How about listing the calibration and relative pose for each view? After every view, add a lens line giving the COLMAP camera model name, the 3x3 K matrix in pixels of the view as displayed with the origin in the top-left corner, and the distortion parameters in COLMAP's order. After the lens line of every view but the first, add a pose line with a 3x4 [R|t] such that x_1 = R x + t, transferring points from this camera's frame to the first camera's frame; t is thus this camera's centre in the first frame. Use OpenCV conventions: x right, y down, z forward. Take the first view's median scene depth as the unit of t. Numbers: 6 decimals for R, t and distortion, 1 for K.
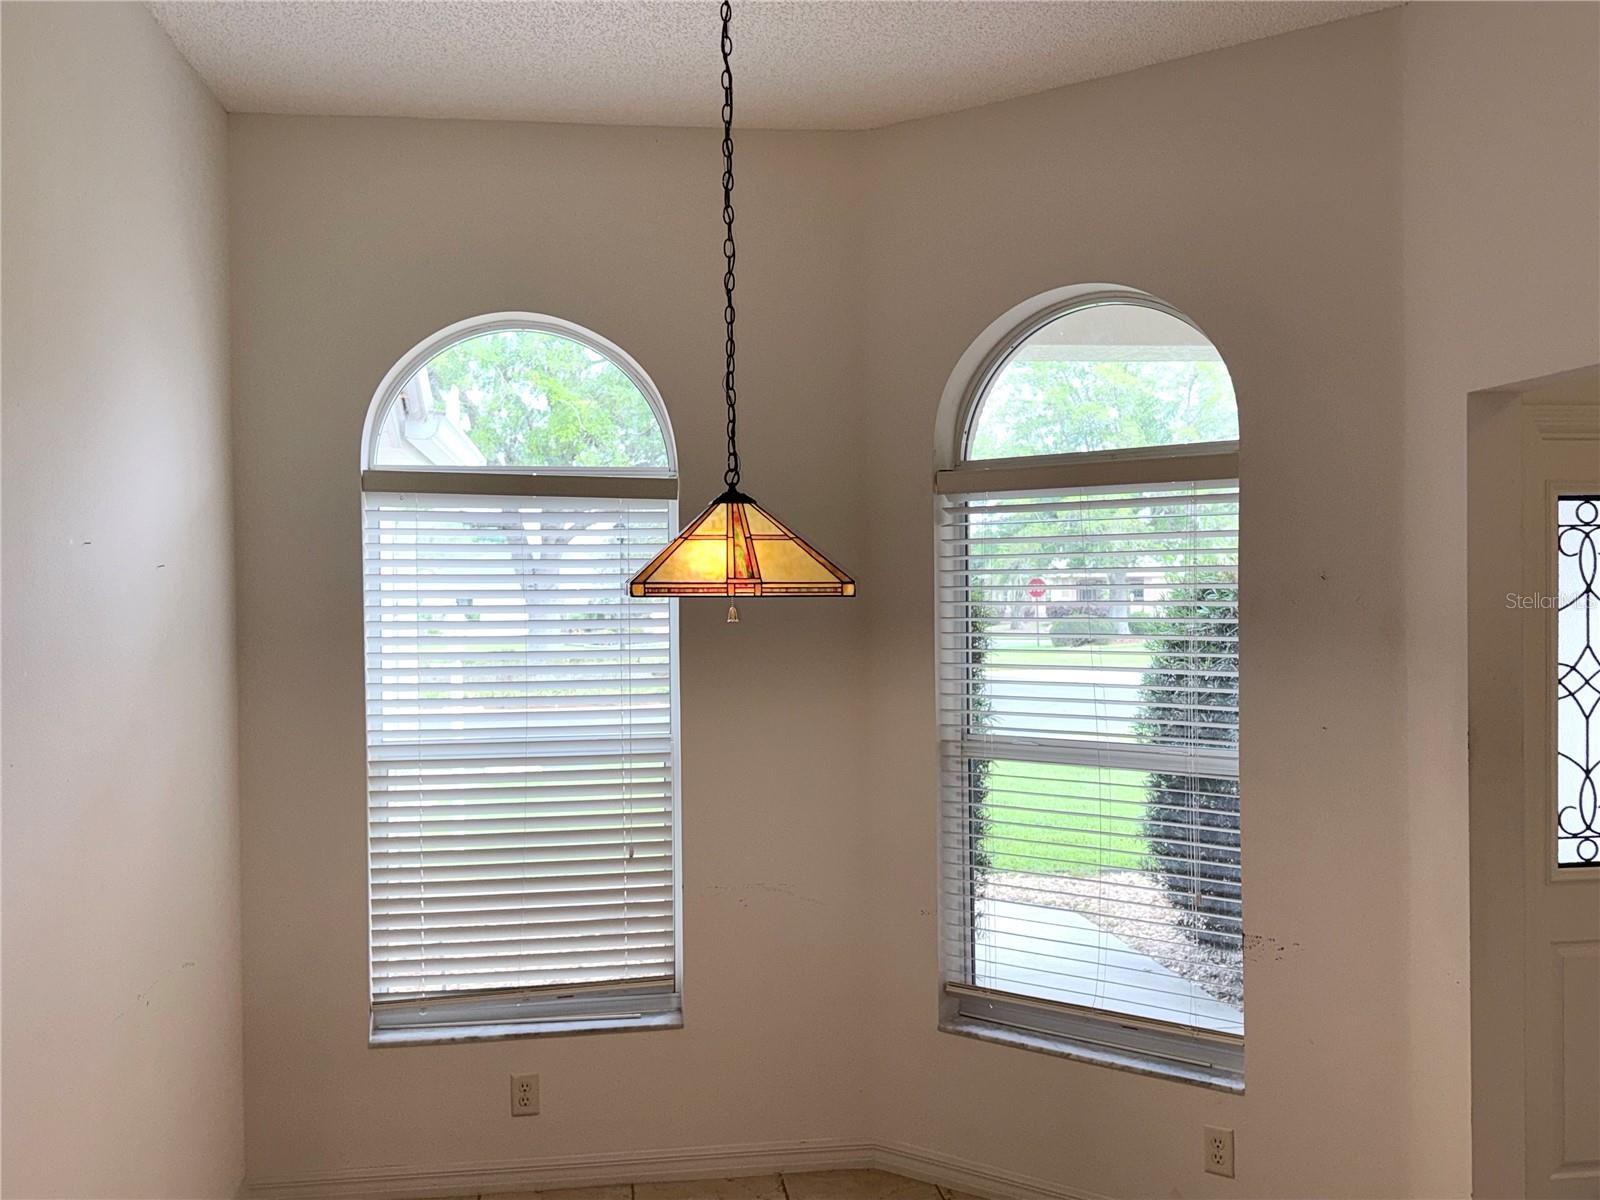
lens RADIAL K [[1416.7, 0, 800.8], [0, 1416.7, 609.1], [0, 0, 1]] dist [0.180652, -0.351956]
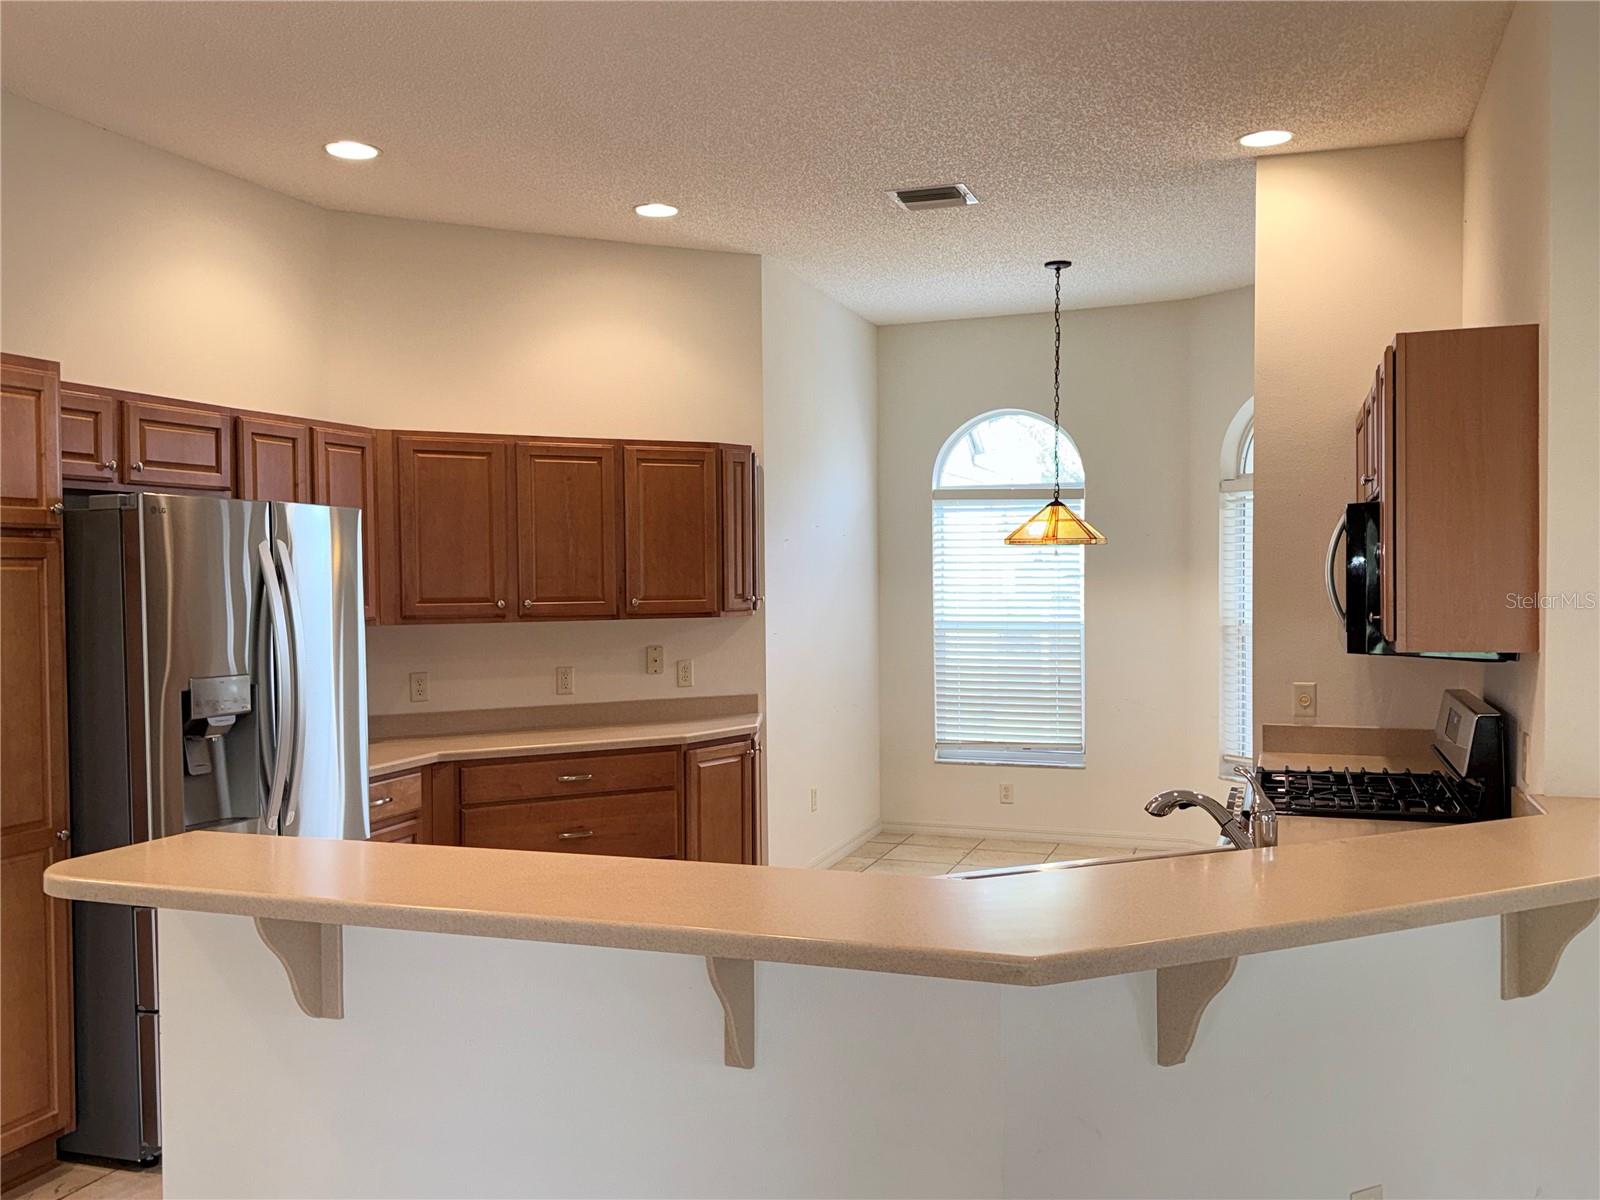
lens RADIAL K [[1421.4, 0, 800.0], [0, 1421.4, 600.0], [0, 0, 1]] dist [0.198915, -0.317657]
pose [[0.892443, 0.011983, -0.451002, 0.472278], [-0.007009, 0.999895, 0.012699, 0.040277], [0.451107, -0.008172, 0.892433, -0.966299]]
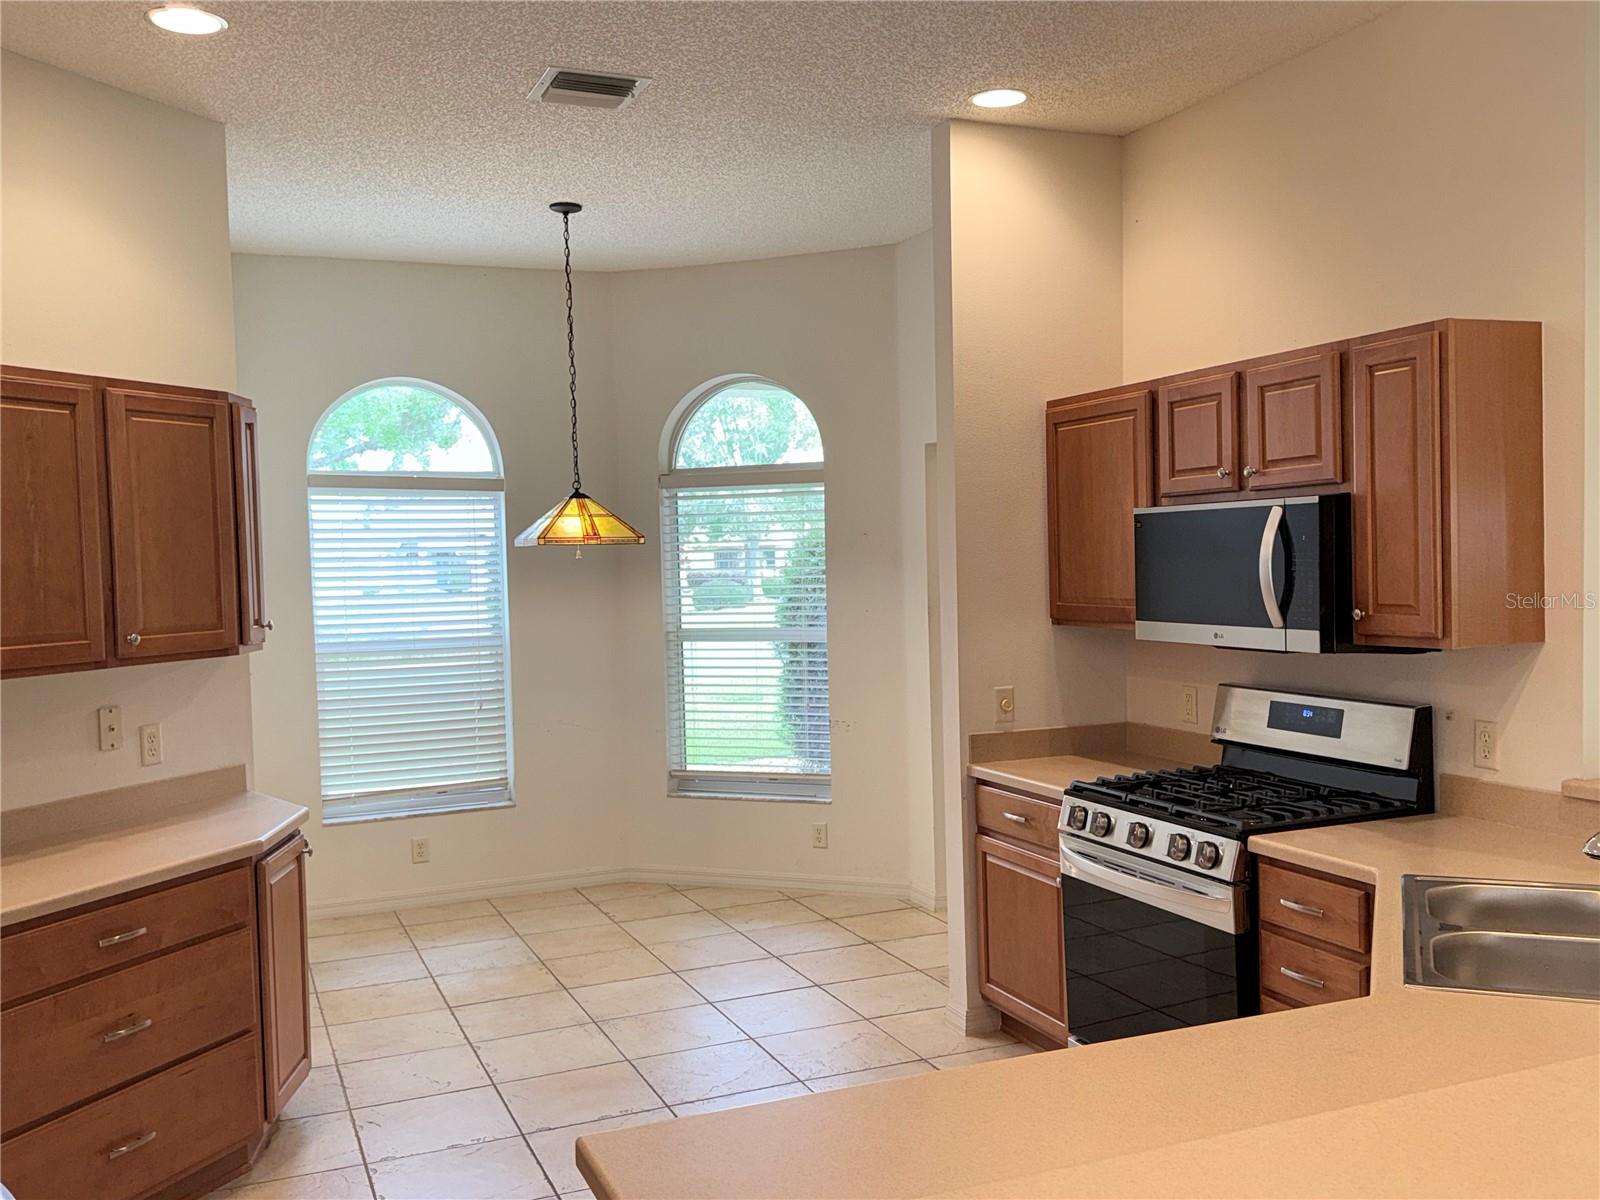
lens RADIAL K [[1416.7, 0, 800.8], [0, 1416.7, 609.1], [0, 0, 1]] dist [0.180652, -0.351956]
pose [[0.967528, -0.025408, 0.251482, -0.182075], [0.020412, 0.999539, 0.022454, 0.030623], [-0.251937, -0.016592, 0.967601, -0.733935]]
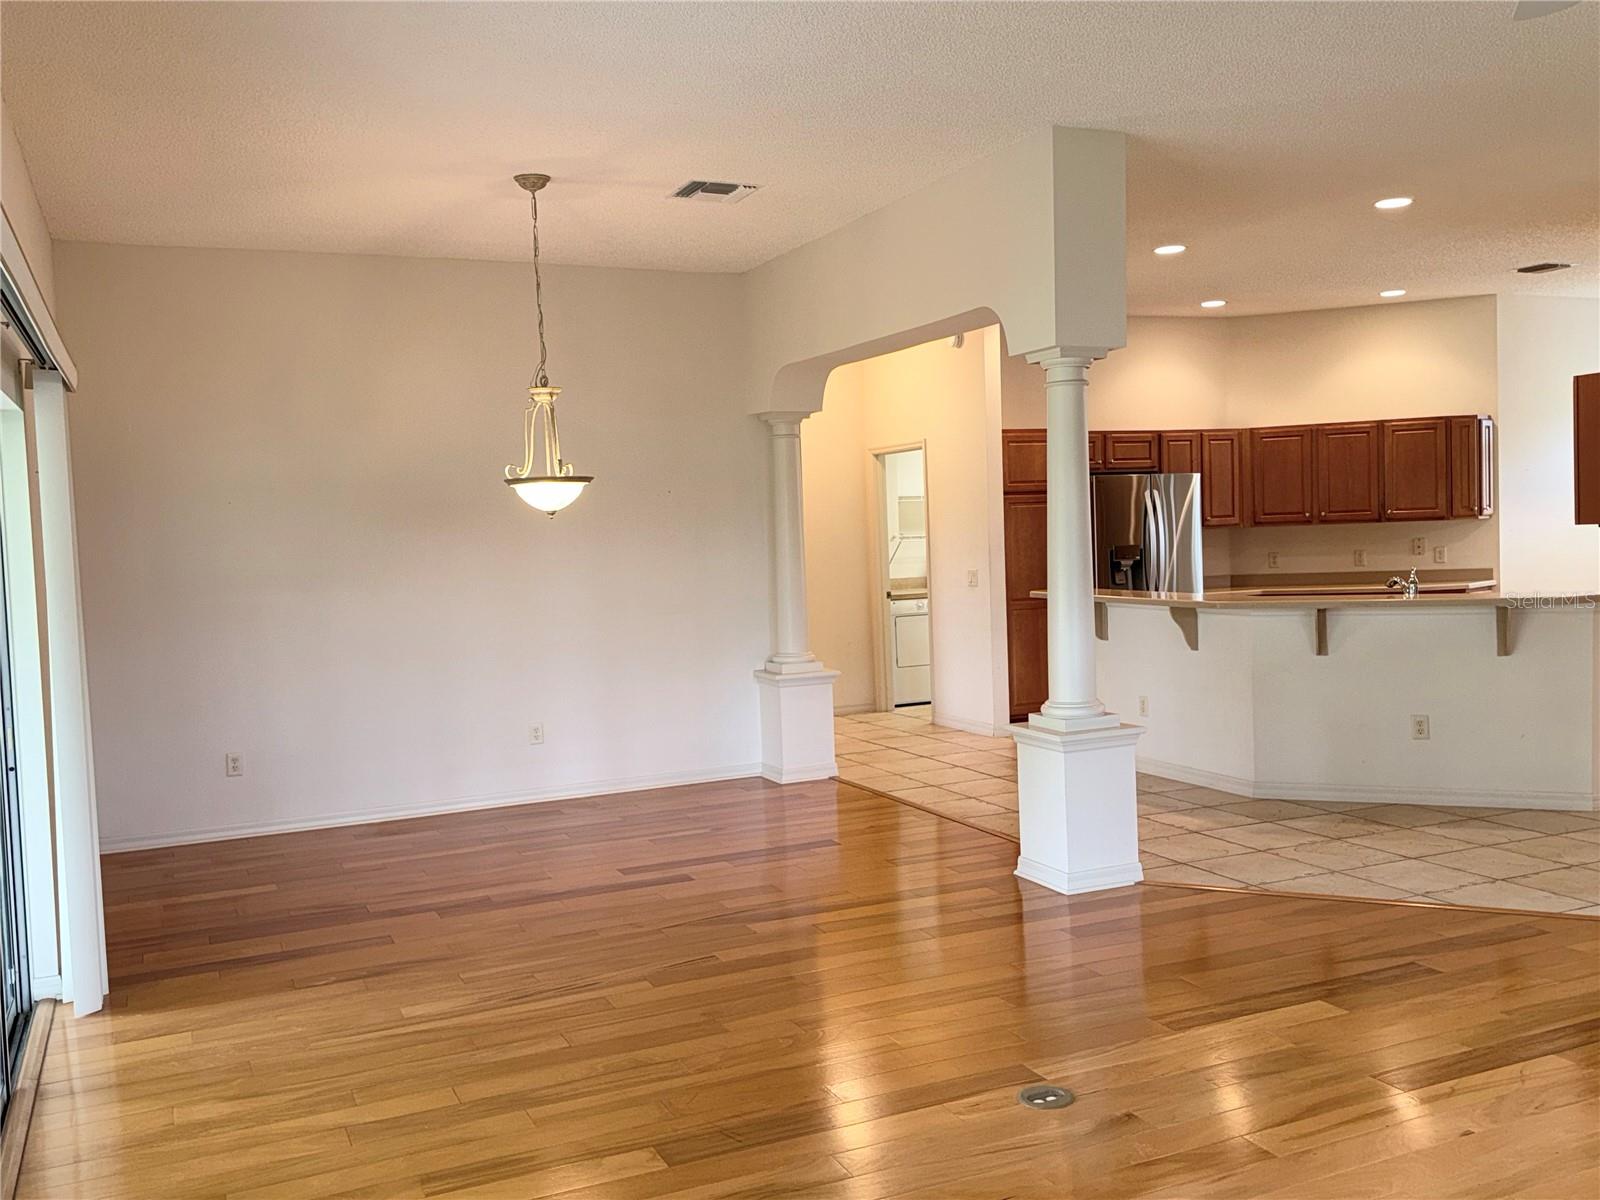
lens RADIAL K [[1437.4, 0, 812.9], [0, 1437.4, 618.1], [0, 0, 1]] dist [-0.001267, -0.026293]
pose [[0.283459, 0.061582, -0.957005, 1.908358], [0.021754, 0.997266, 0.070617, 0.047162], [0.958738, -0.040836, 0.281344, -1.489635]]
